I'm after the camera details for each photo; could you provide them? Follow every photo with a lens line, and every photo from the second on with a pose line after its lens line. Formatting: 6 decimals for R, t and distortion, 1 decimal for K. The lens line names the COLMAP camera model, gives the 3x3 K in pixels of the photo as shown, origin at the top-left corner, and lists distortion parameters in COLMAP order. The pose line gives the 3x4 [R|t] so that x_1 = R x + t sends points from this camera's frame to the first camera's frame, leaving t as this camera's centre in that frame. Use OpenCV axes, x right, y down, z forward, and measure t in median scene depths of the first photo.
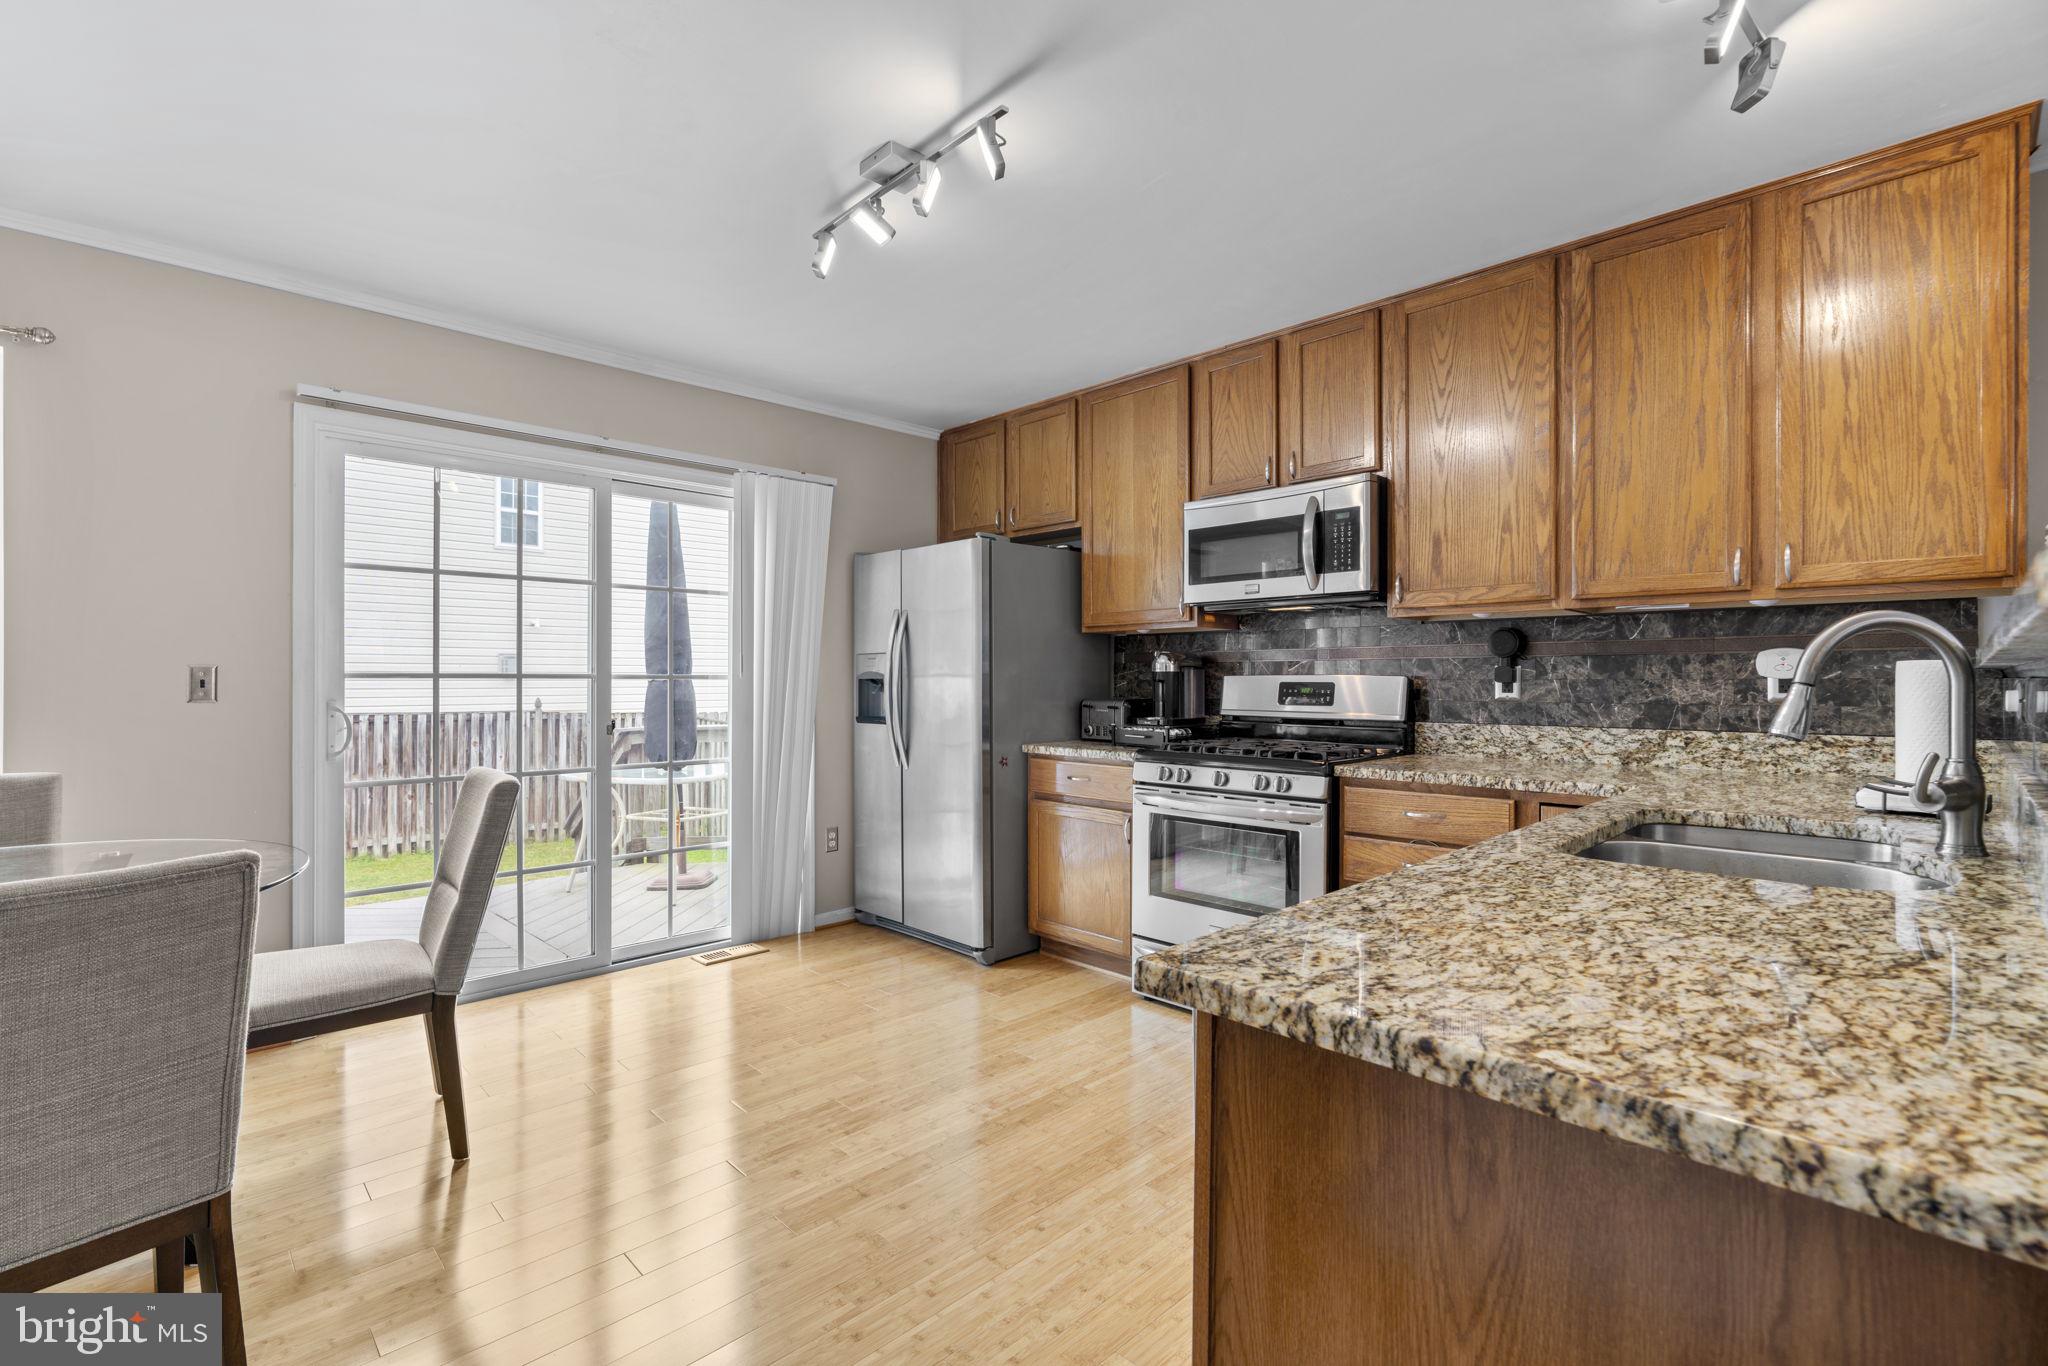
lens RADIAL K [[923.3, 0, 1031.2], [0, 923.3, 688.0], [0, 0, 1]] dist [0.002406, 0.001055]
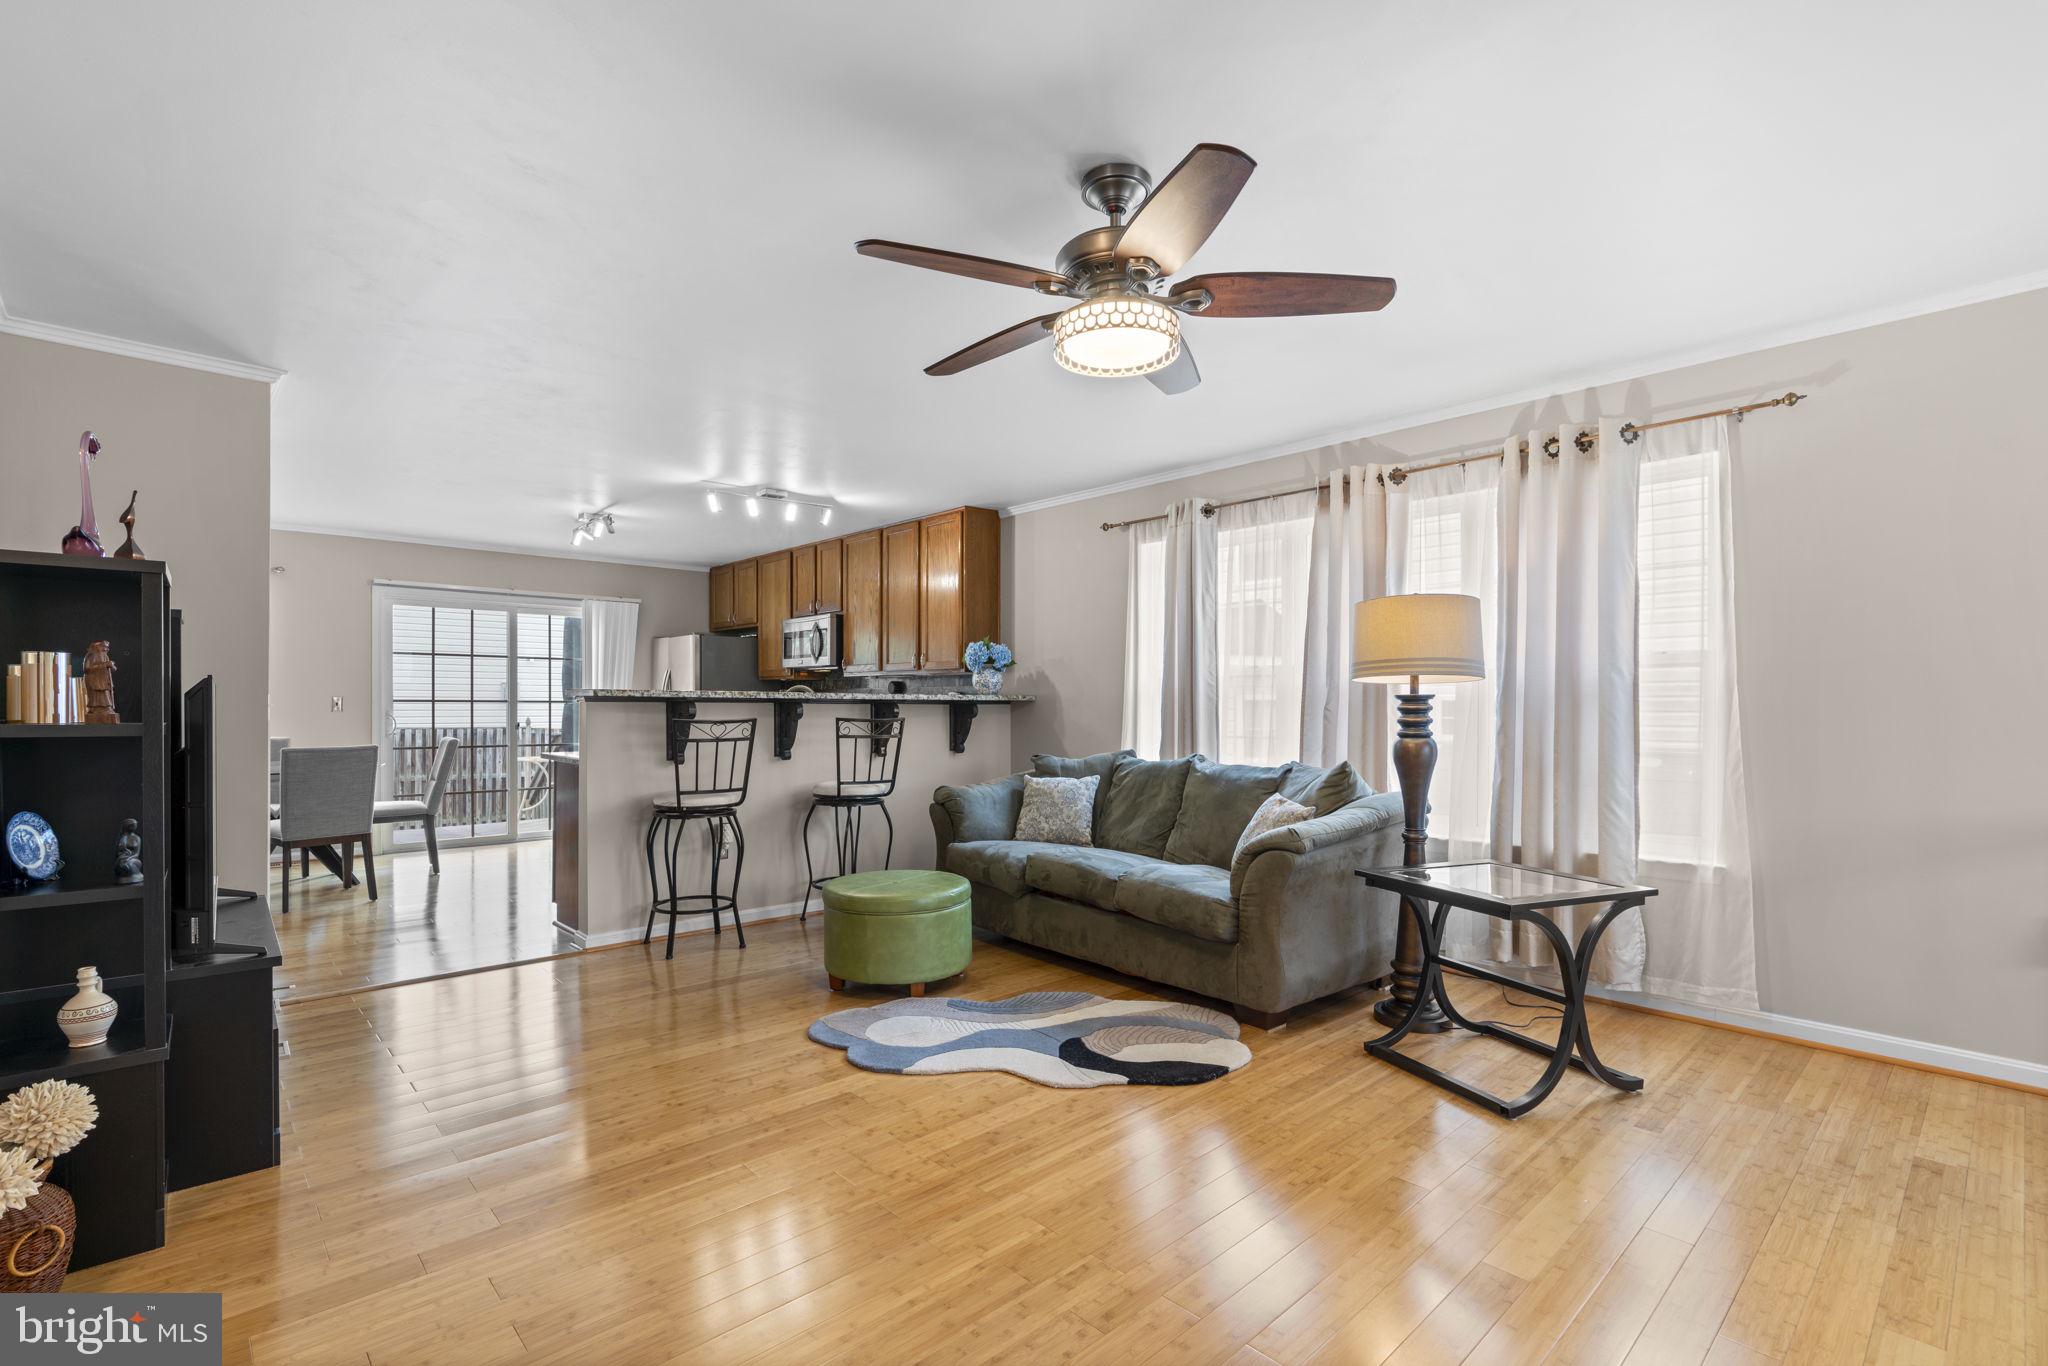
lens RADIAL K [[940.2, 0, 1043.1], [0, 940.2, 718.9], [0, 0, 1]] dist [-0.012489, 0.000163]
pose [[0.999826, 0.001758, -0.018587, 0.908600], [-0.001623, 0.999972, 0.007279, 0.010747], [0.018600, -0.007247, 0.999801, -1.280672]]
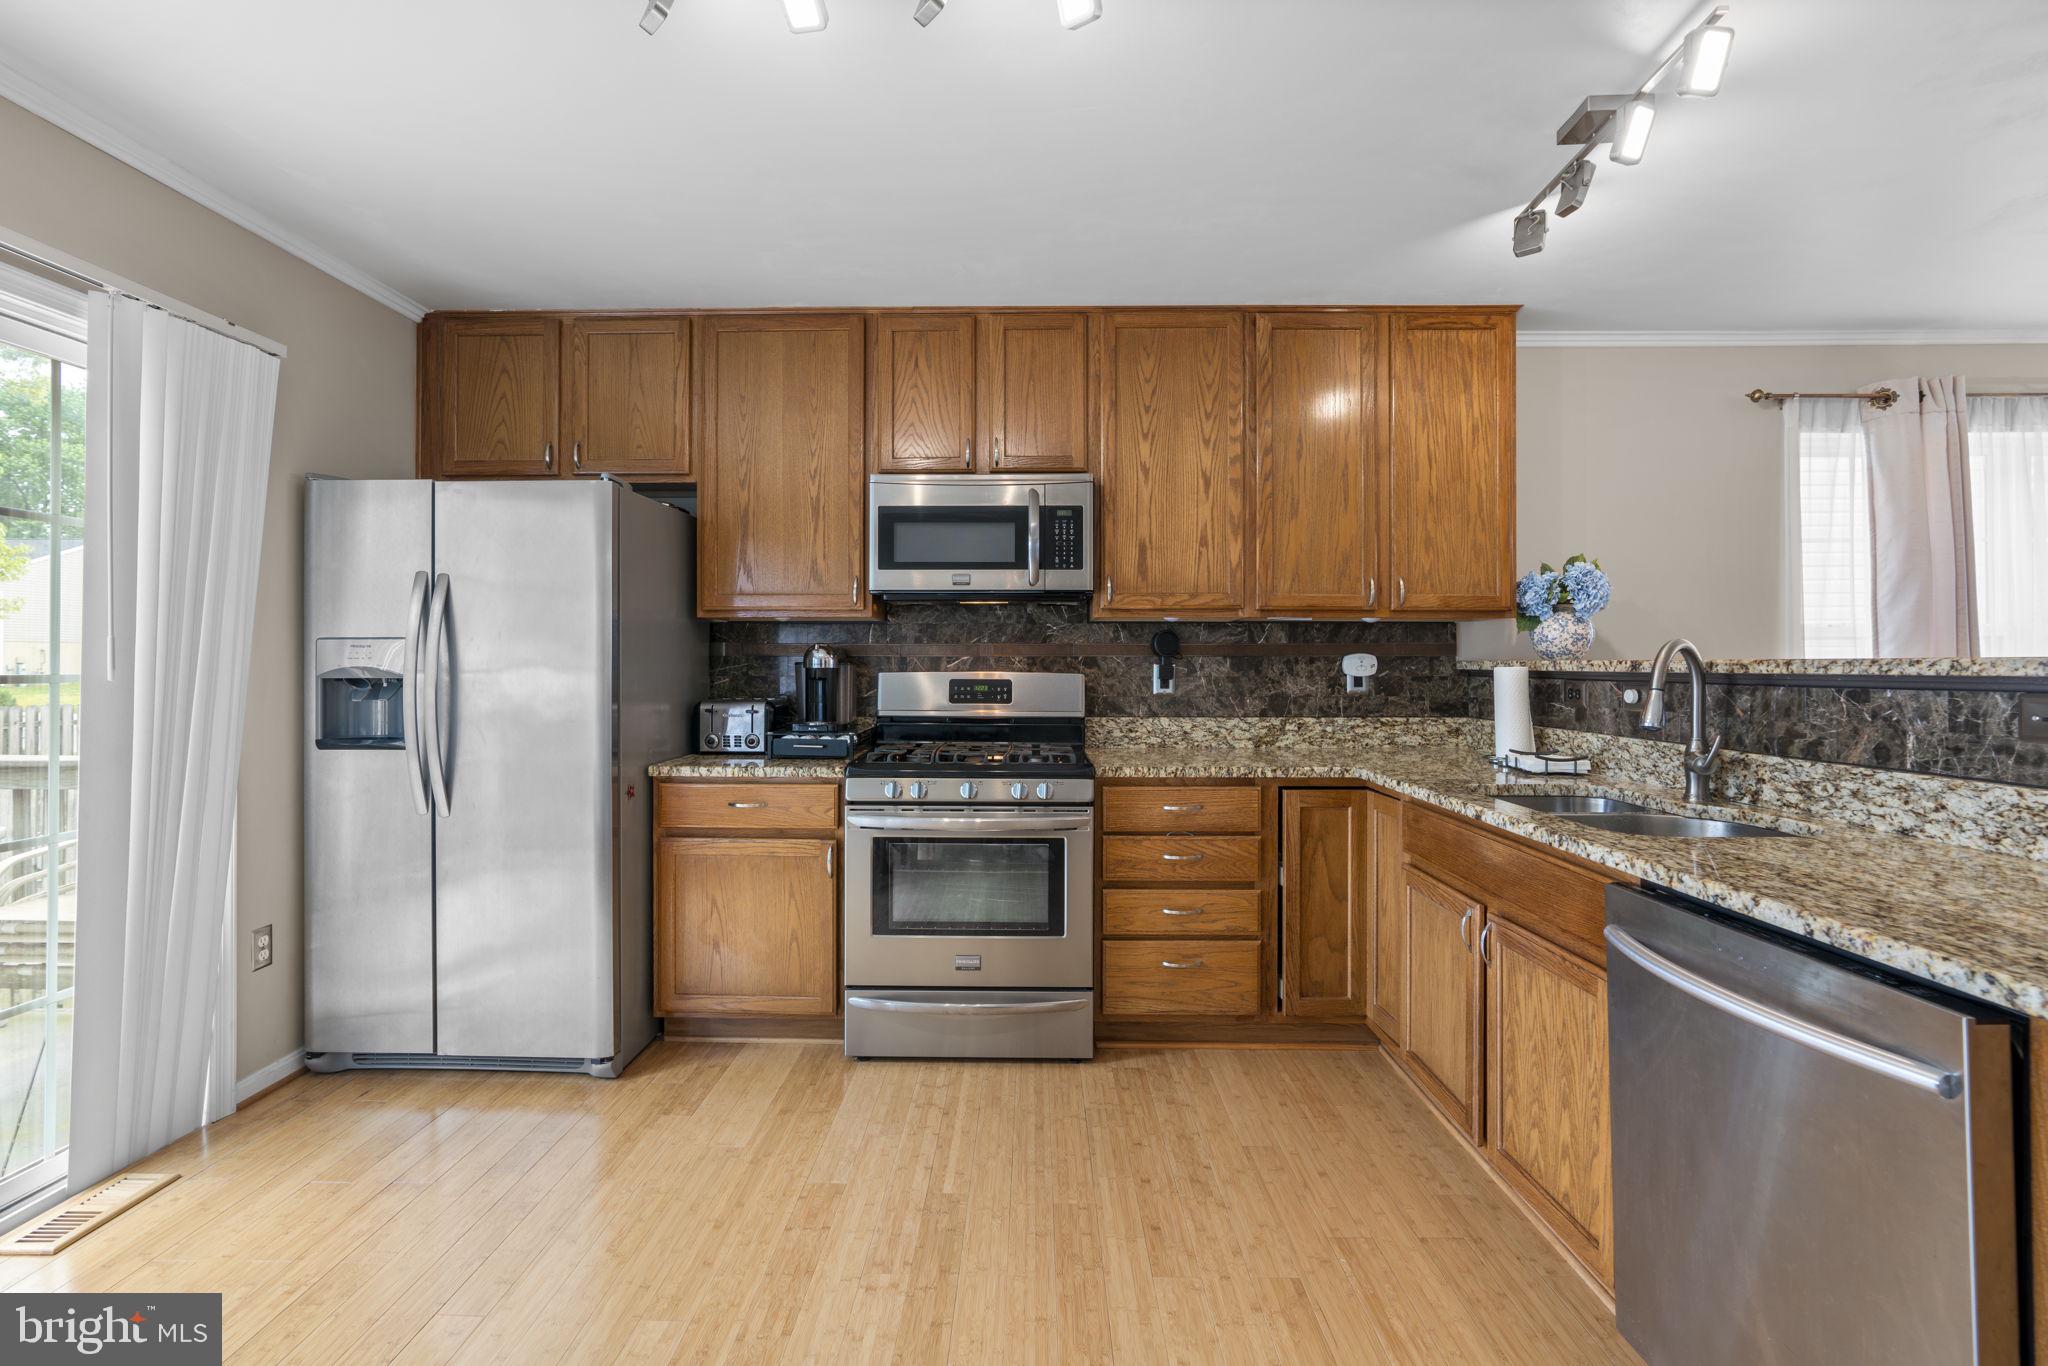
lens RADIAL K [[911.8, 0, 1027.4], [0, 911.8, 668.8], [0, 0, 1]] dist [-0.008630, 0.001191]
pose [[0.716610, -0.003166, 0.697467, -0.369415], [0.004671, 0.999989, -0.000260, -0.018947], [-0.697459, 0.003444, 0.716617, 0.322981]]
